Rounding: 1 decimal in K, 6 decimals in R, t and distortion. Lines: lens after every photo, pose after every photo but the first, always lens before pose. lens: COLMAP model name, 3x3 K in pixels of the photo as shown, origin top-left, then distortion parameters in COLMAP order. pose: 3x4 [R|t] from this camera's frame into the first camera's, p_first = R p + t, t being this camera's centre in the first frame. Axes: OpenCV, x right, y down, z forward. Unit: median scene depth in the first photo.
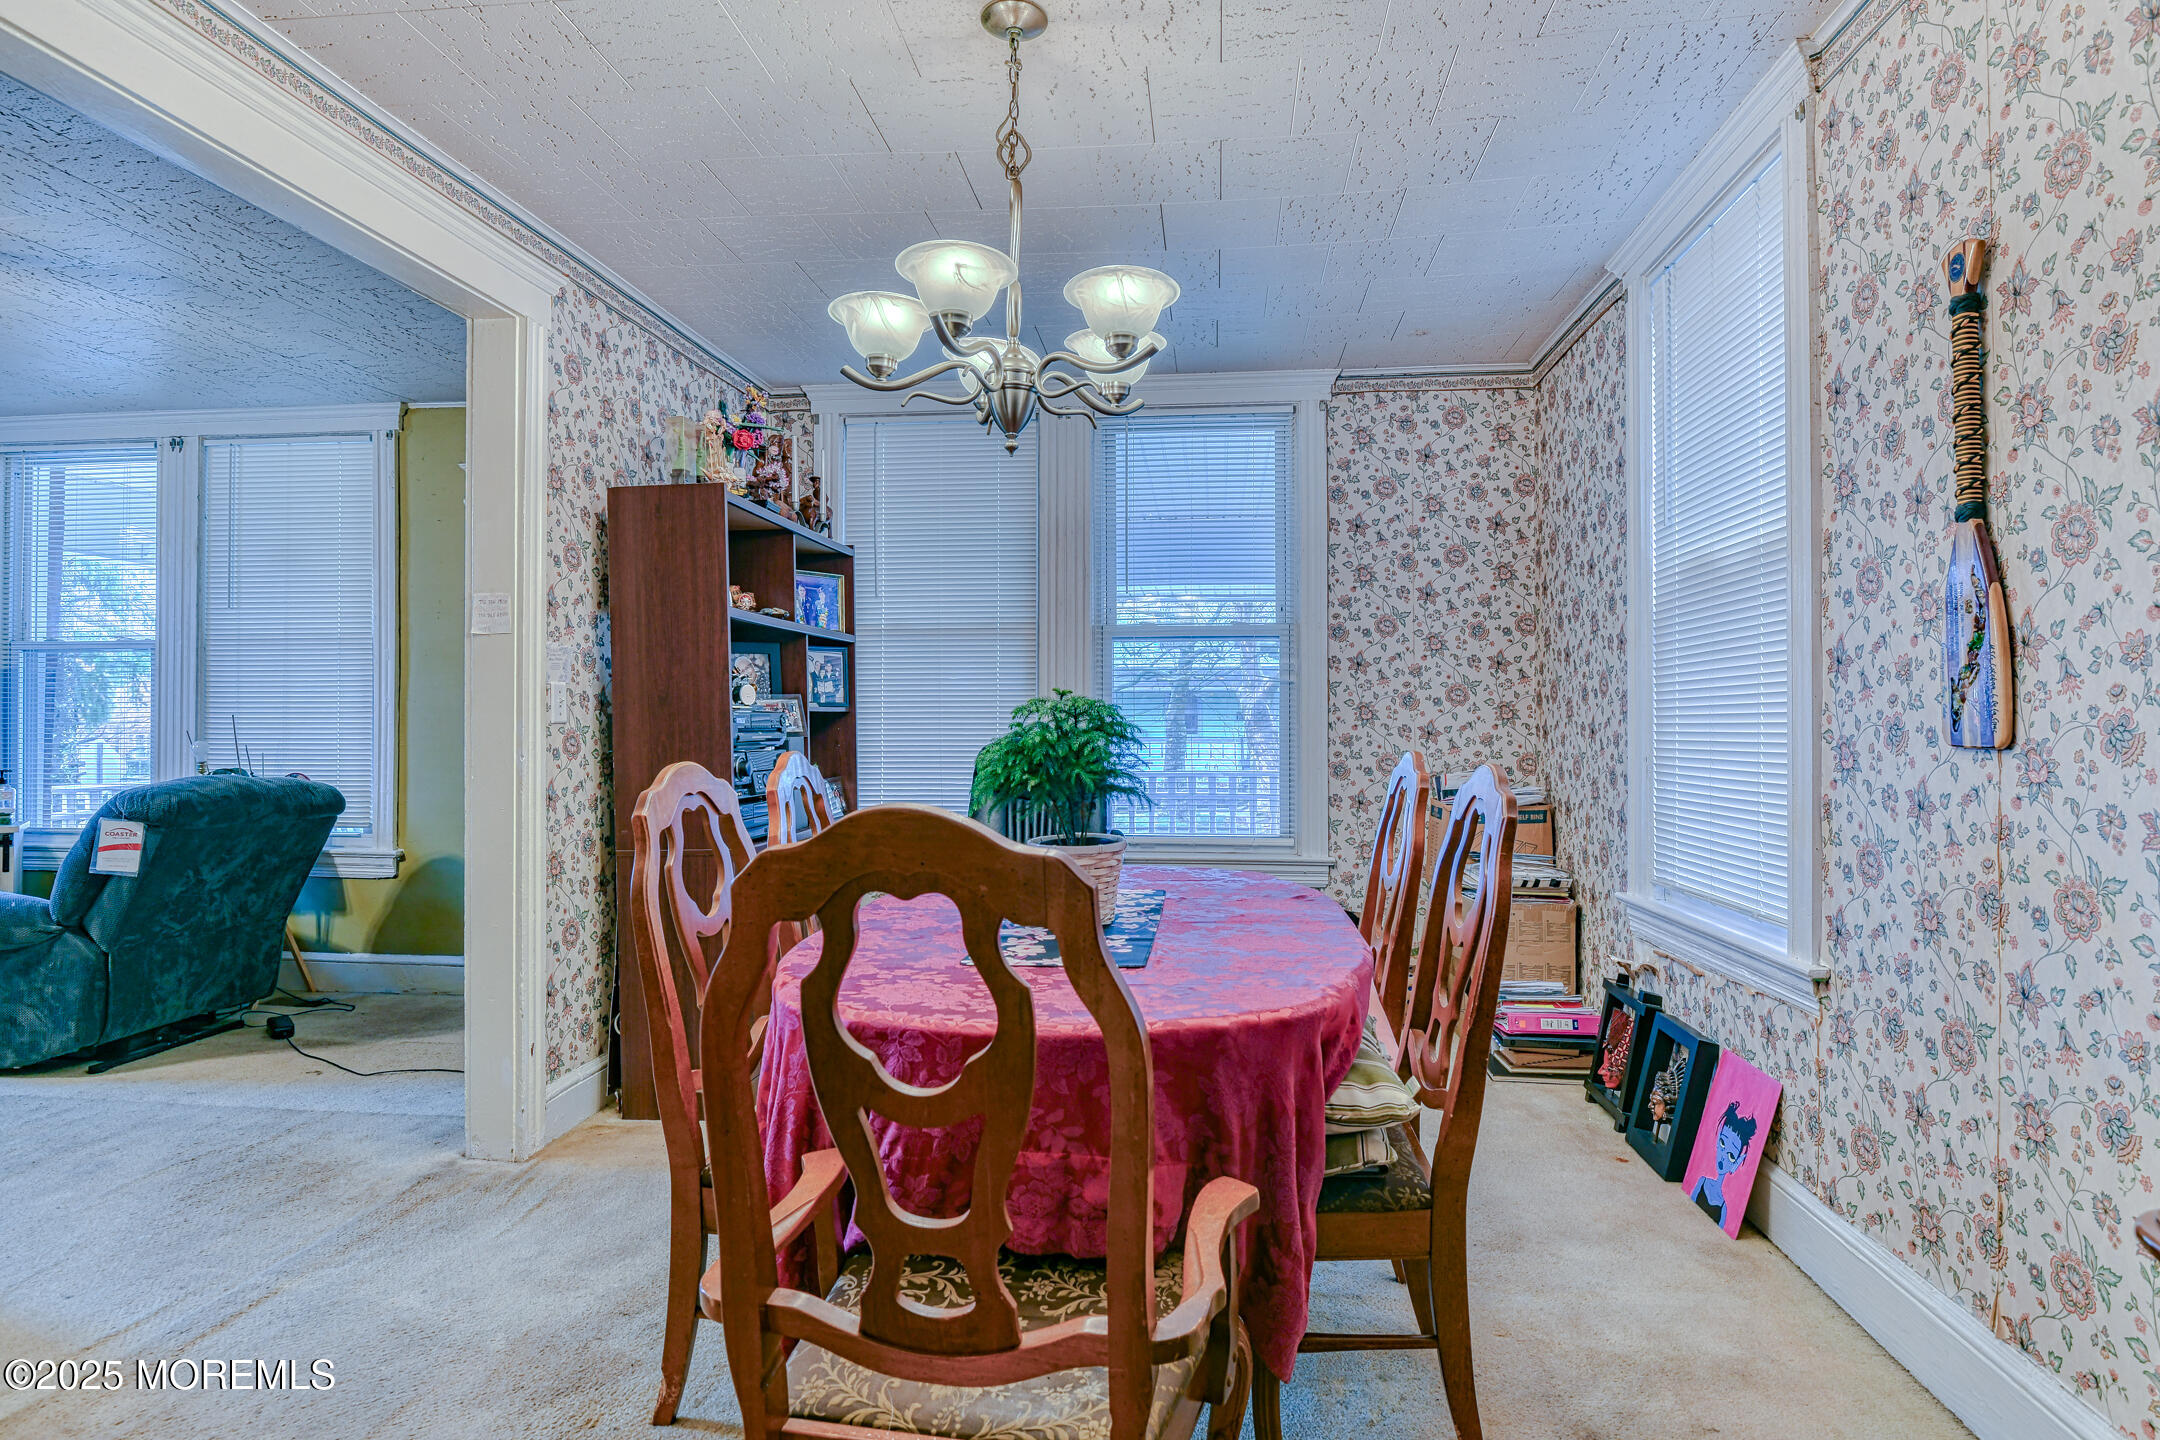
lens RADIAL K [[1130.5, 0, 1080.0], [0, 1130.5, 715.0], [0, 0, 1]] dist [-0.004652, -0.000033]
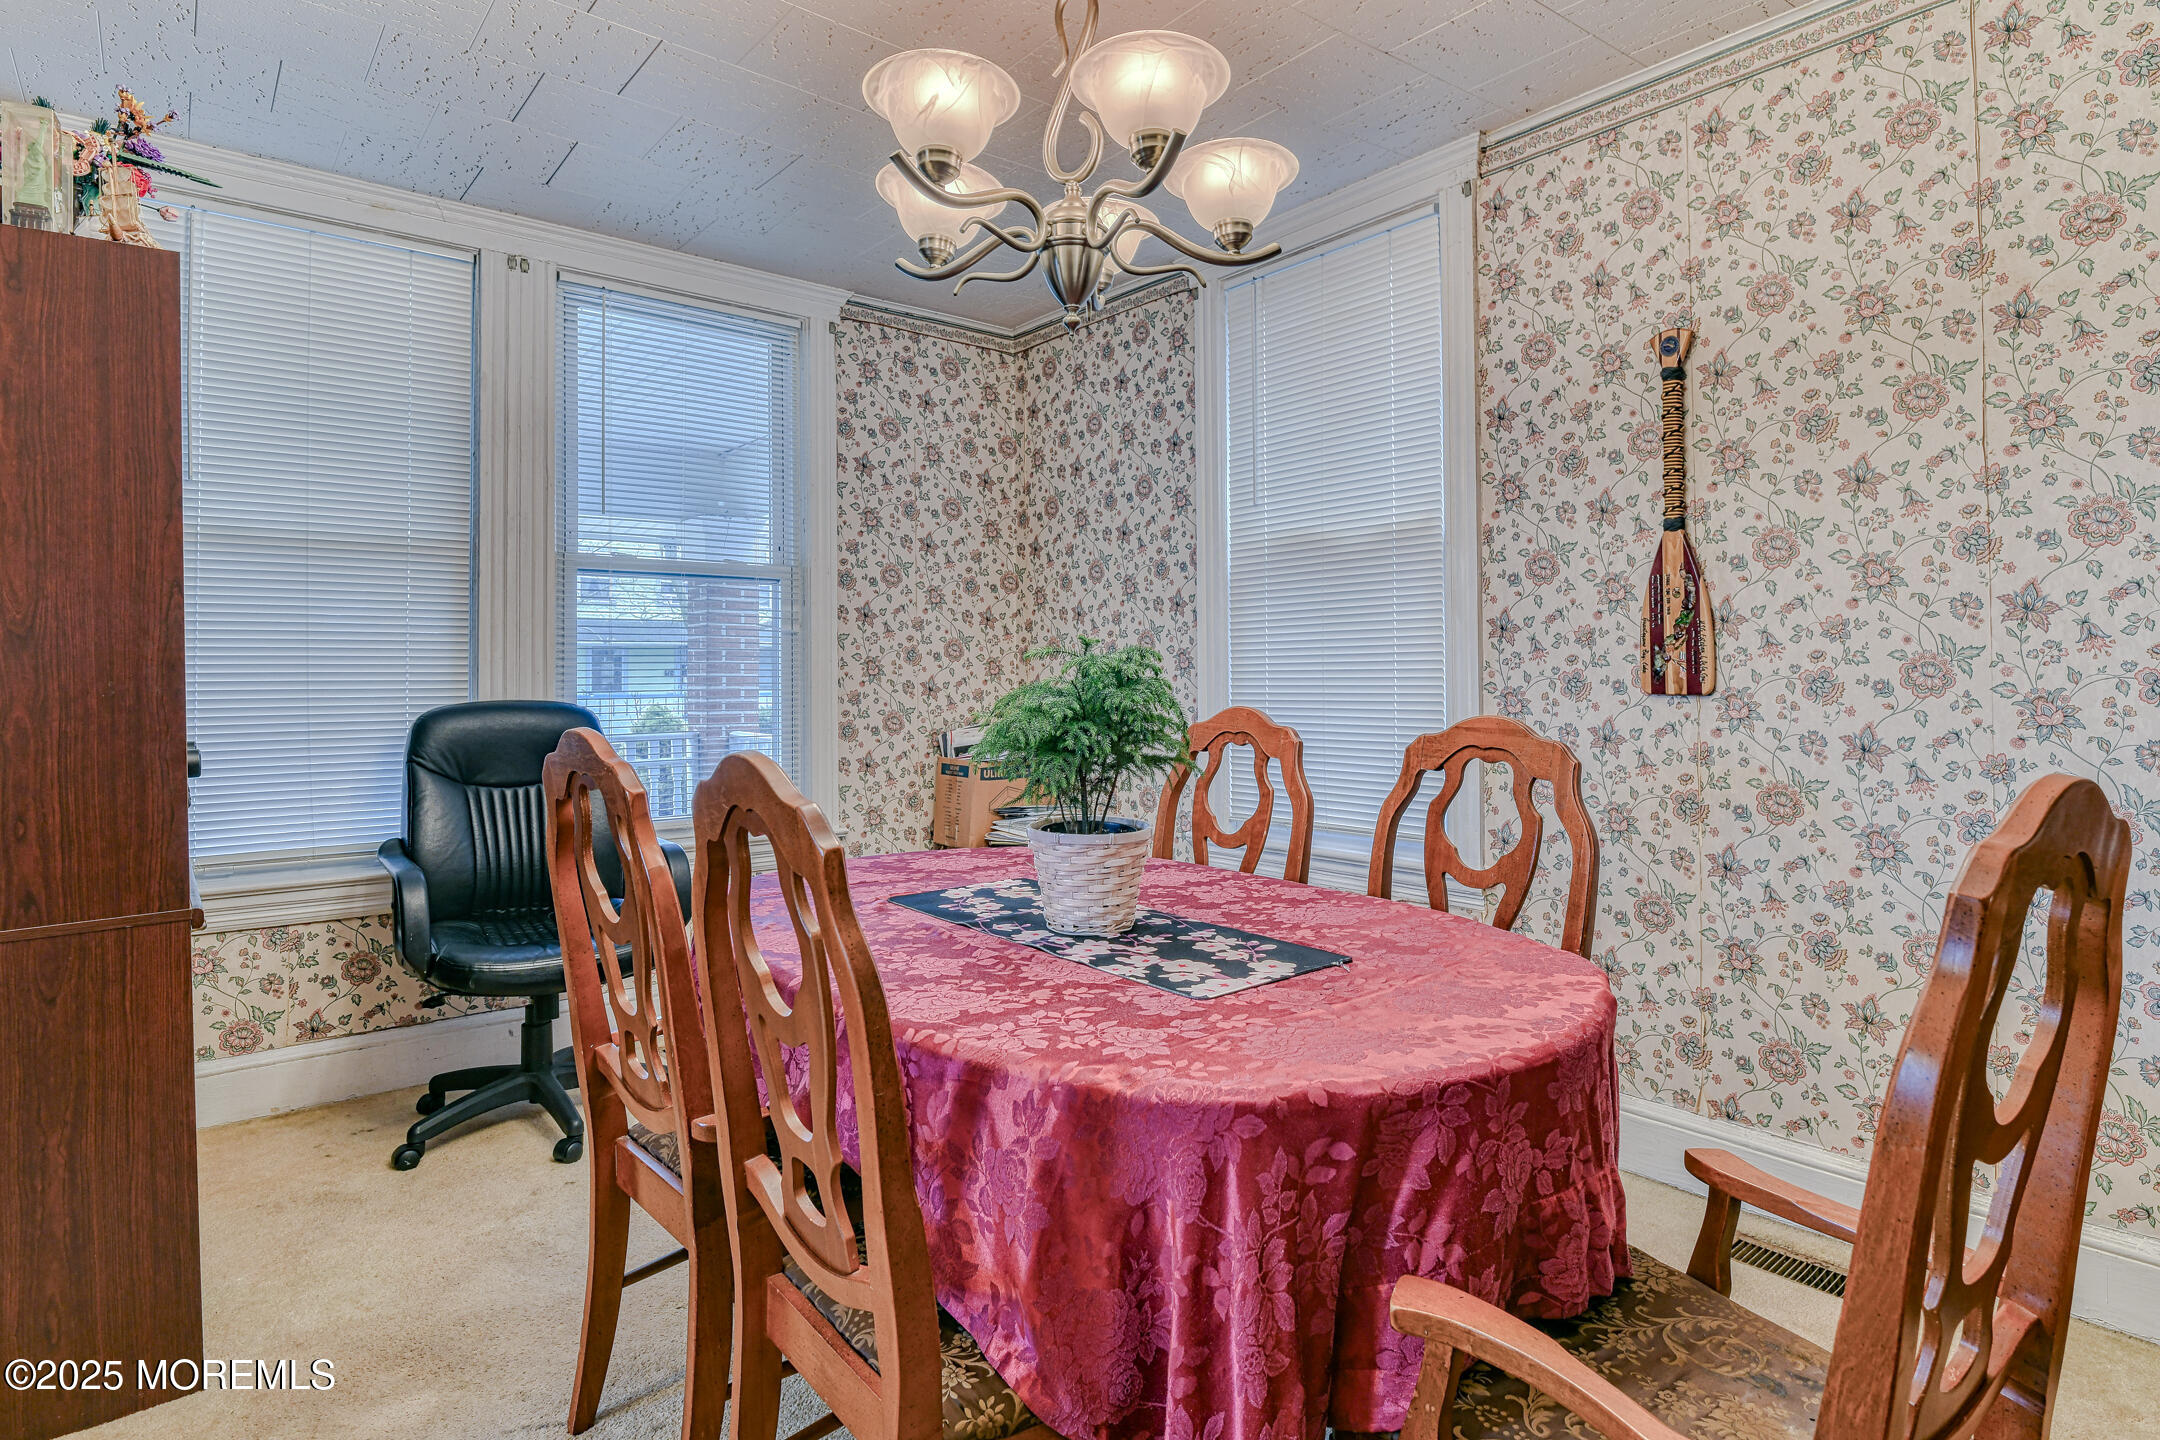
lens RADIAL K [[1147.5, 0, 1077.5], [0, 1147.5, 657.3], [0, 0, 1]] dist [-0.001780, -0.001078]
pose [[0.704397, 0.008367, 0.709757, -0.577679], [-0.000496, 0.999936, -0.011295, -0.000395], [-0.709806, 0.007604, 0.704356, 0.422393]]
